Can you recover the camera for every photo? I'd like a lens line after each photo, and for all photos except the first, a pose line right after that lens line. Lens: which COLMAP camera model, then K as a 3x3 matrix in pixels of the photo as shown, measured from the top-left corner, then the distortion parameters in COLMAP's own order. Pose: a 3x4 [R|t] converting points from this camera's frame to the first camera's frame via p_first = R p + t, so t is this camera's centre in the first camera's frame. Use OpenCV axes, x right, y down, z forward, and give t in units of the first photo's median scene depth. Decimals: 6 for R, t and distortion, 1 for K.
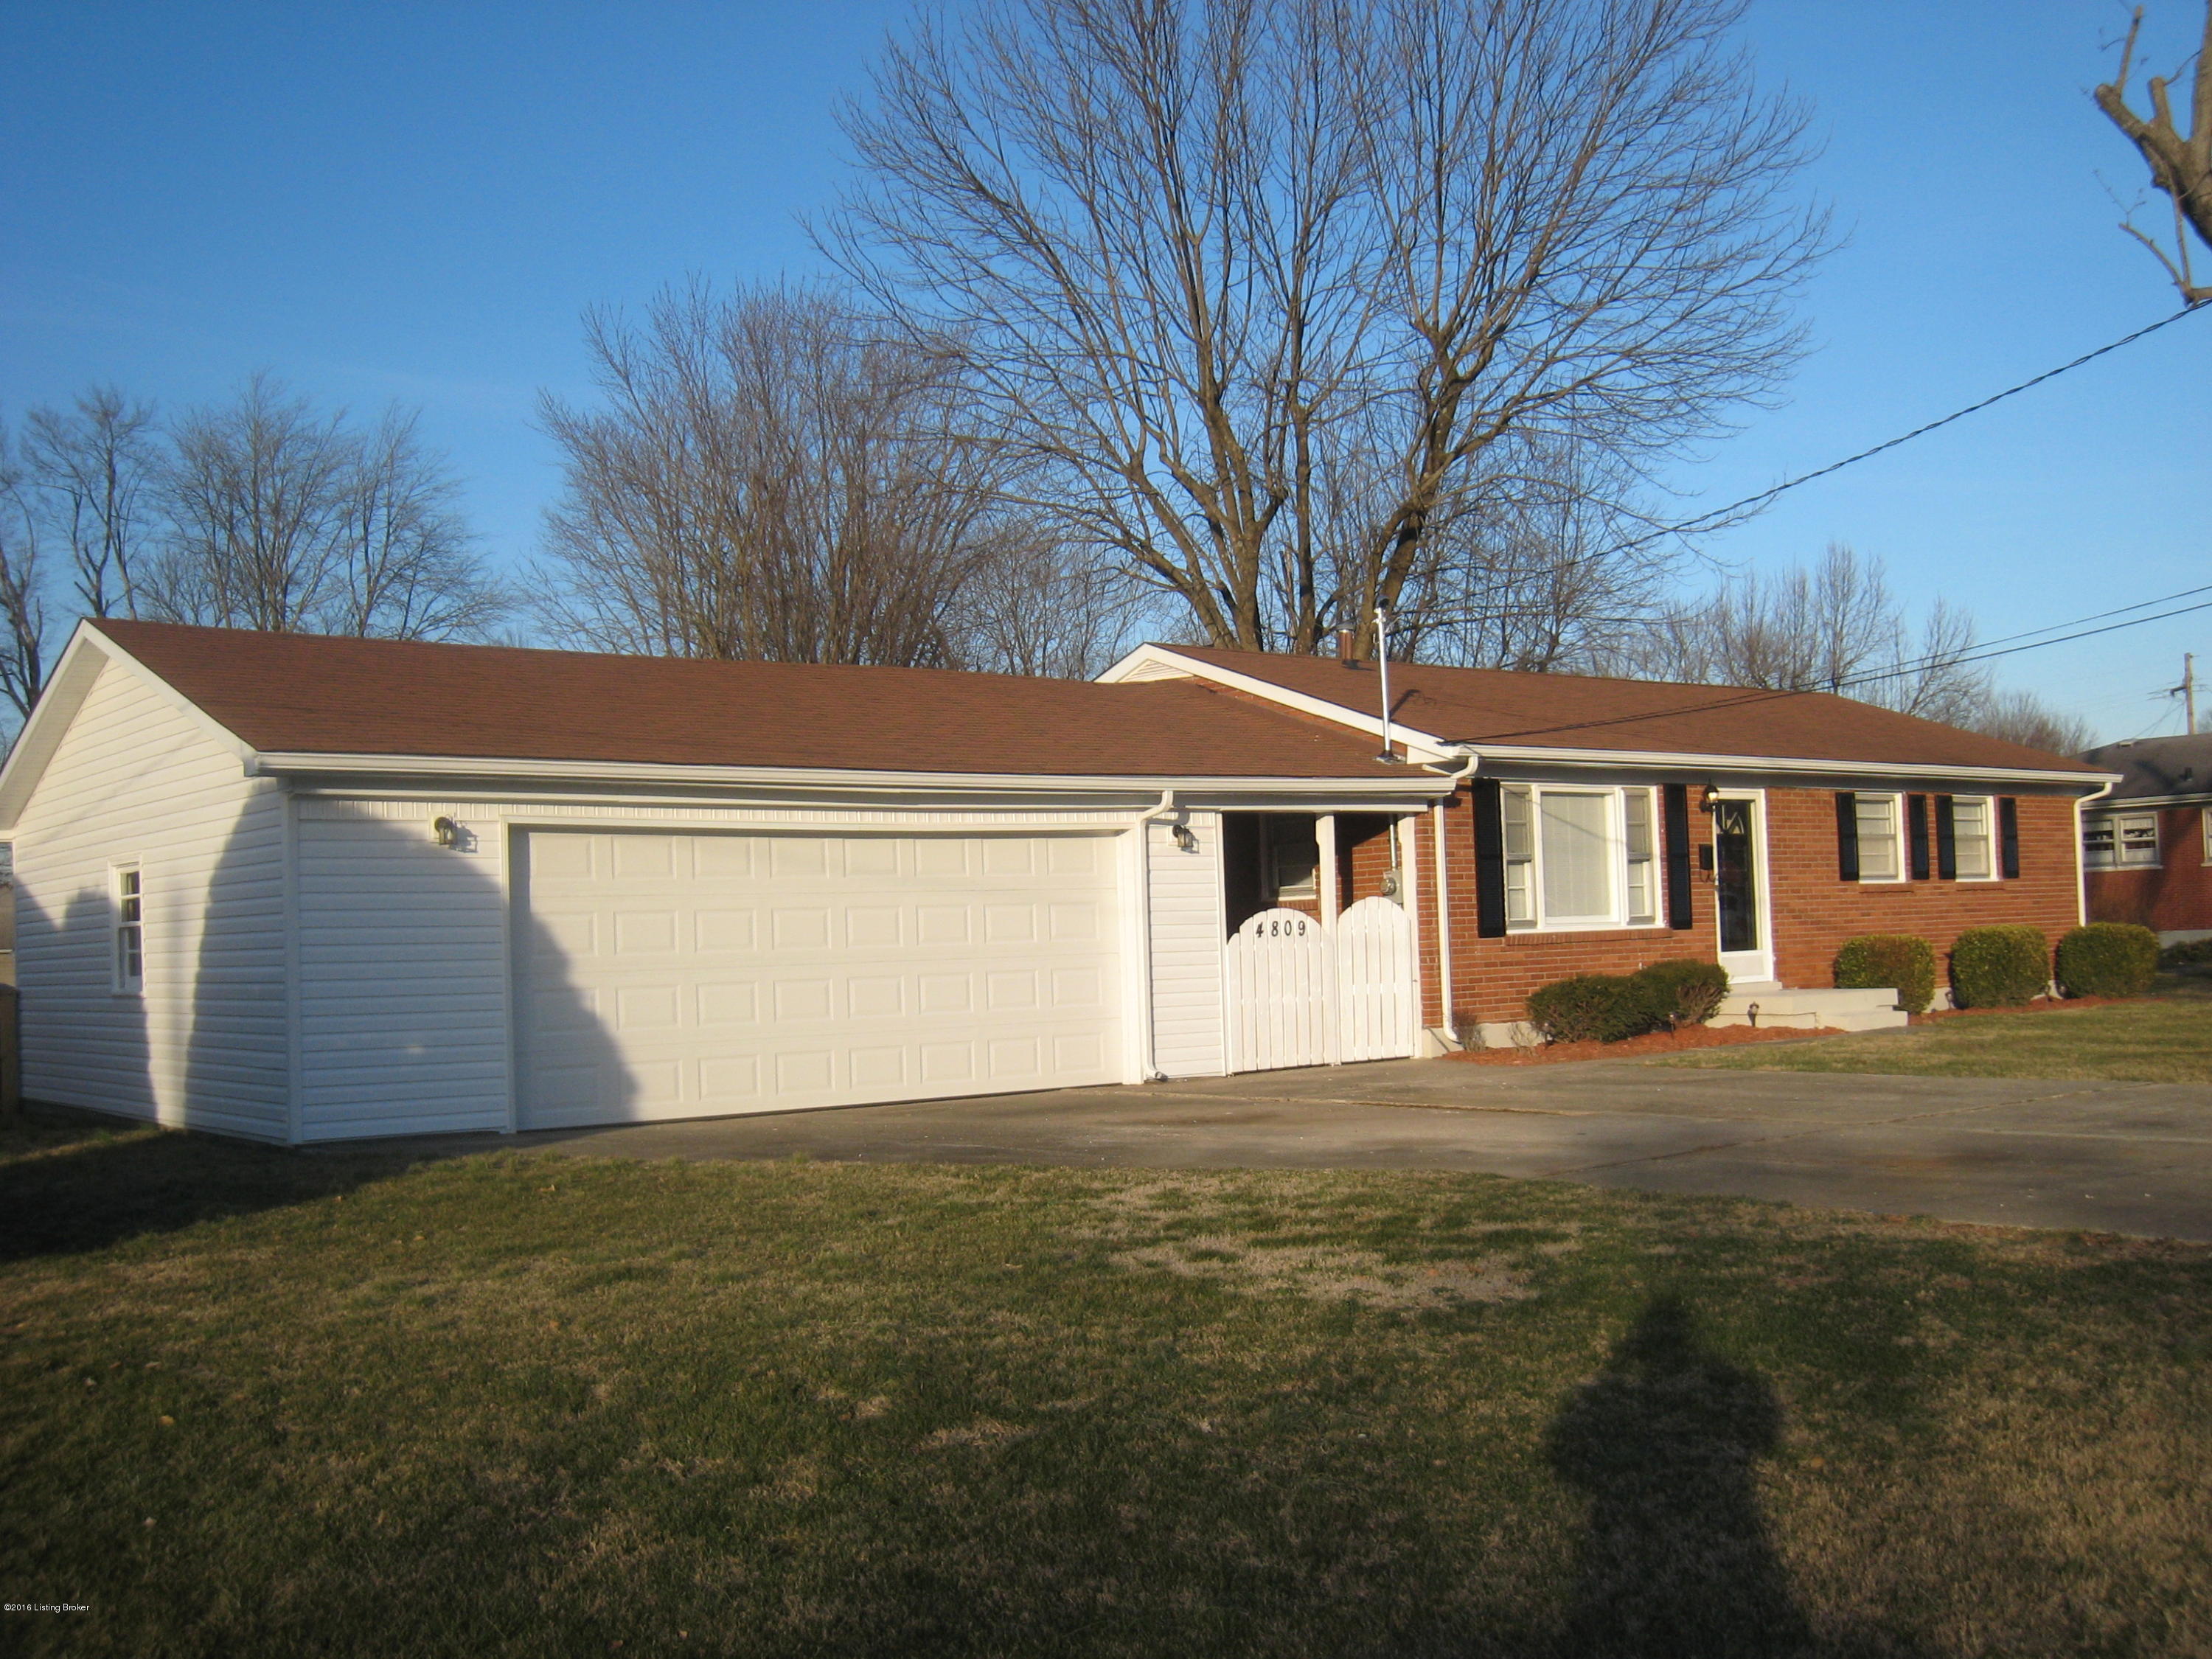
lens RADIAL K [[2359.4, 0, 1106.0], [0, 2359.4, 829.5], [0, 0, 1]] dist [-0.138774, 0.019828]
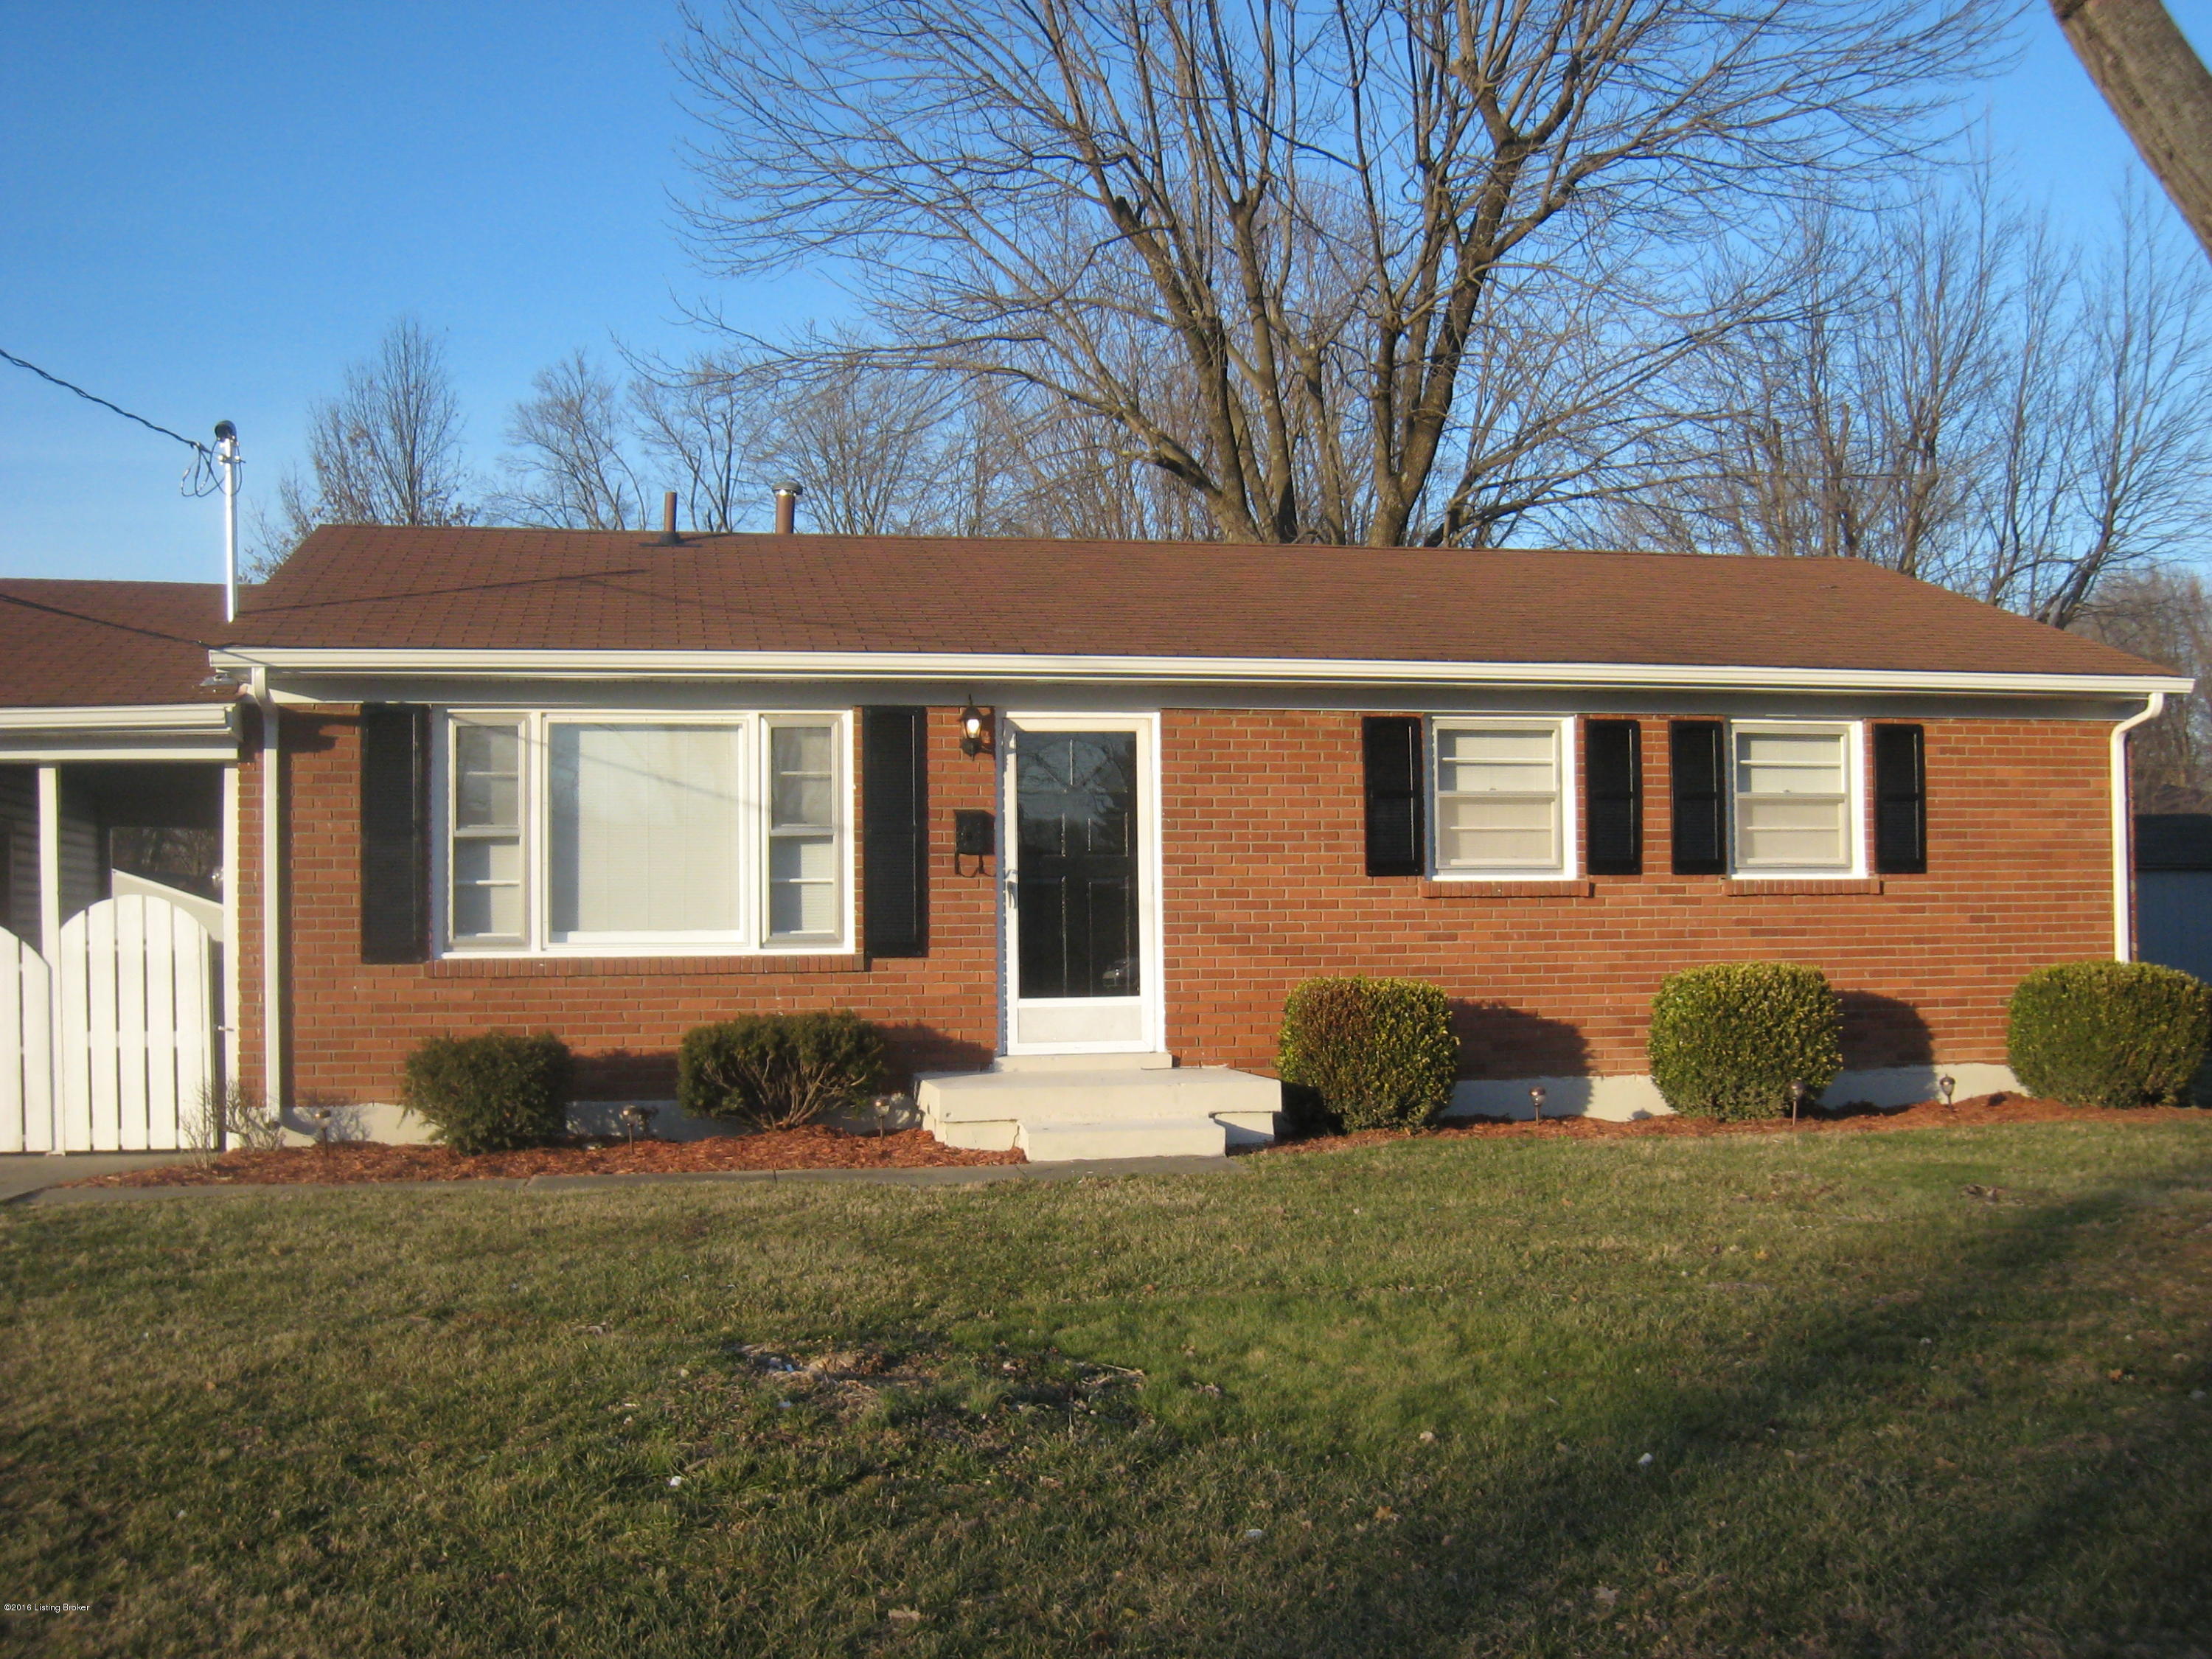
lens RADIAL K [[2359.4, 0, 1106.0], [0, 2359.4, 829.5], [0, 0, 1]] dist [-0.138774, 0.019828]
pose [[0.888472, 0.002704, -0.458924, 0.553803], [0.004198, 0.999893, 0.014019, 0.003008], [0.458912, -0.014382, 0.888365, 0.501402]]
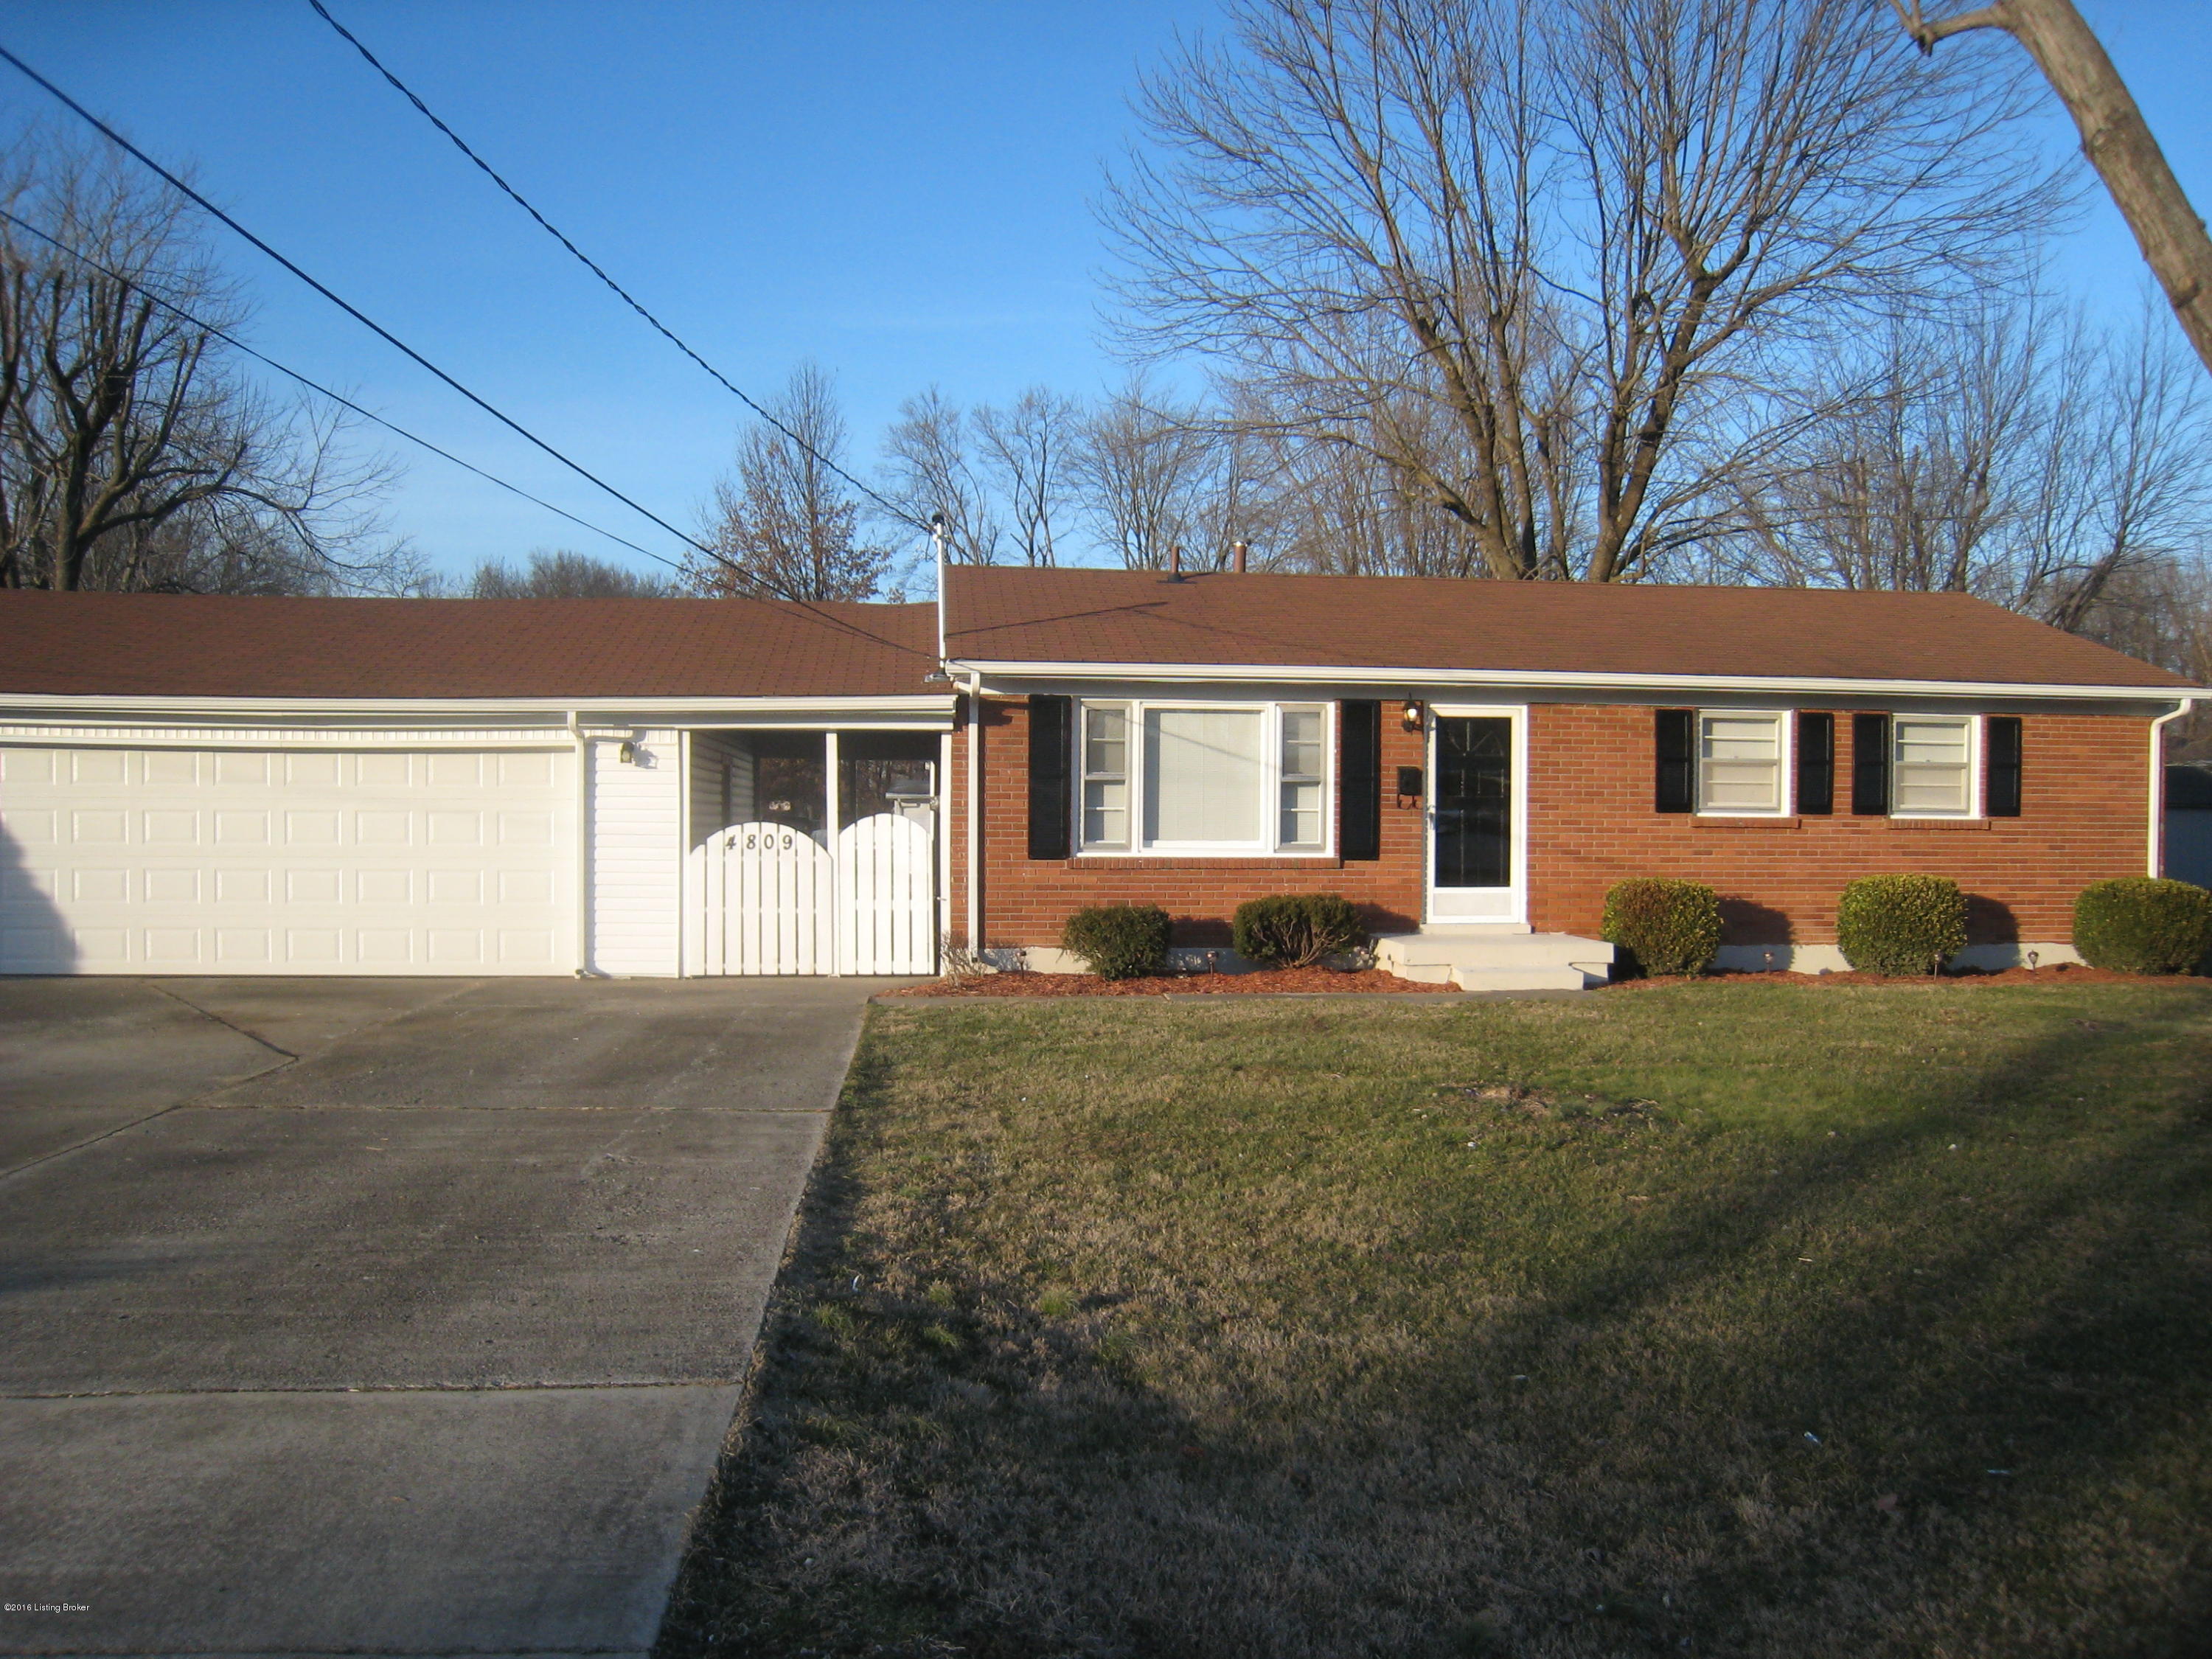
lens RADIAL K [[1841.5, 0, 1106.0], [0, 1841.5, 829.5], [0, 0, 1]] dist [-0.137026, 0.101062]
pose [[0.843350, 0.041254, -0.535779, 0.539427], [-0.008256, 0.997926, 0.063843, -0.013911], [0.537301, -0.049419, 0.841941, 0.342562]]
